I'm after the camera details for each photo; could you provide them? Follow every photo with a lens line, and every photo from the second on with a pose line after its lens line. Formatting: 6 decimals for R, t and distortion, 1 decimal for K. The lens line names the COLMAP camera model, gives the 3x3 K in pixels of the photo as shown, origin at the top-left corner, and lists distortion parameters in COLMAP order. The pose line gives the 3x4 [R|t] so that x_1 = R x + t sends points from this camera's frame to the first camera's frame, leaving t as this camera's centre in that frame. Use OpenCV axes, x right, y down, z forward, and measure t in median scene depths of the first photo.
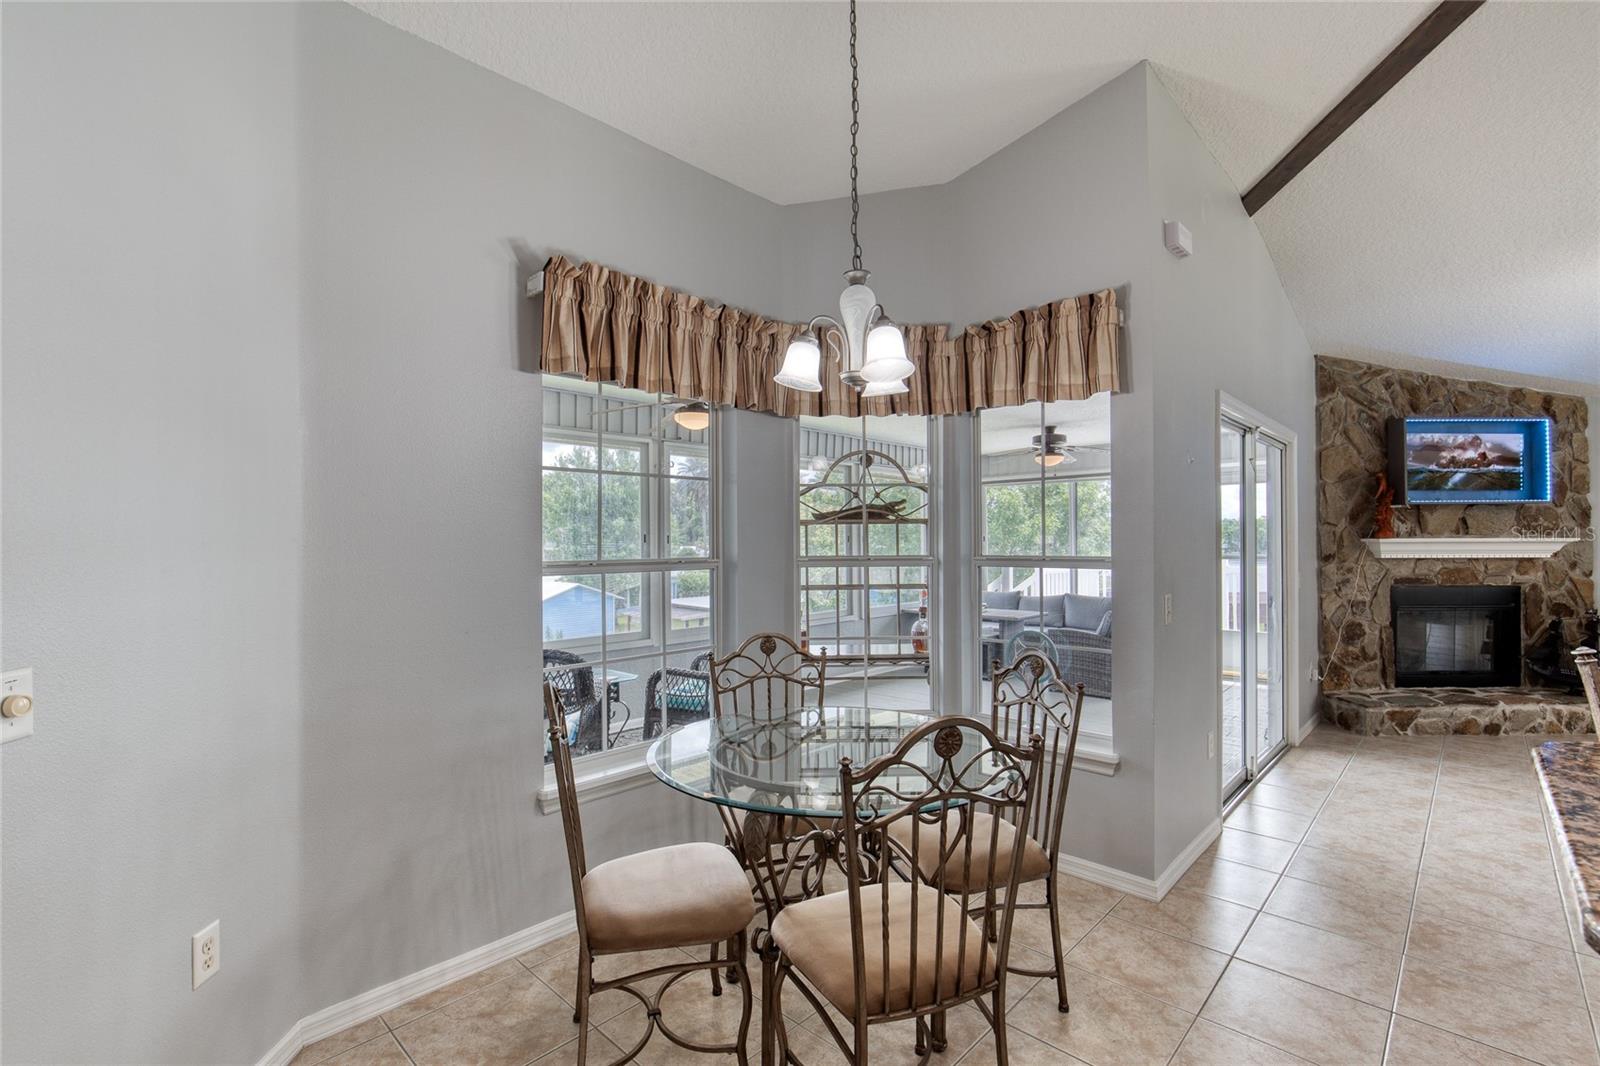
lens RADIAL K [[733.1, 0, 797.2], [0, 733.1, 535.0], [0, 0, 1]] dist [-0.011887, 0.002260]
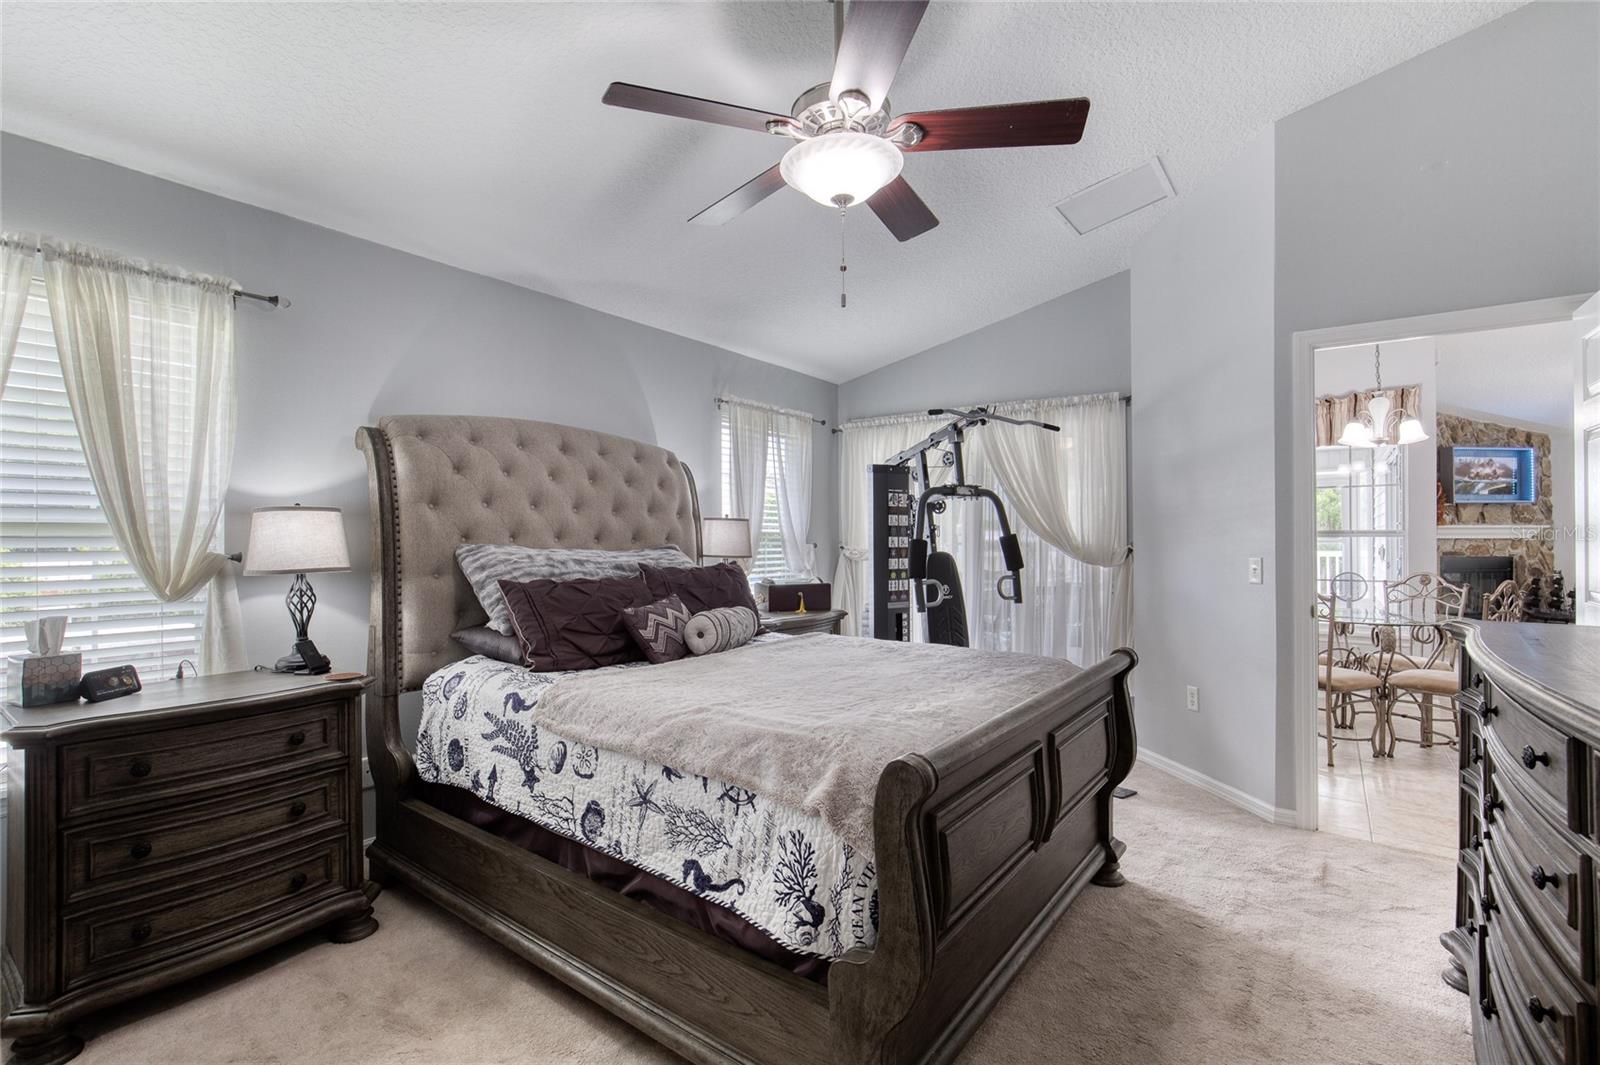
lens RADIAL K [[733.1, 0, 803.1], [0, 733.1, 543.1], [0, 0, 1]] dist [-0.011887, 0.002260]
pose [[0.992765, -0.002762, 0.120039, -0.688254], [0.002123, 0.999983, 0.005448, 0.030344], [-0.120052, -0.005154, 0.992754, -0.349142]]
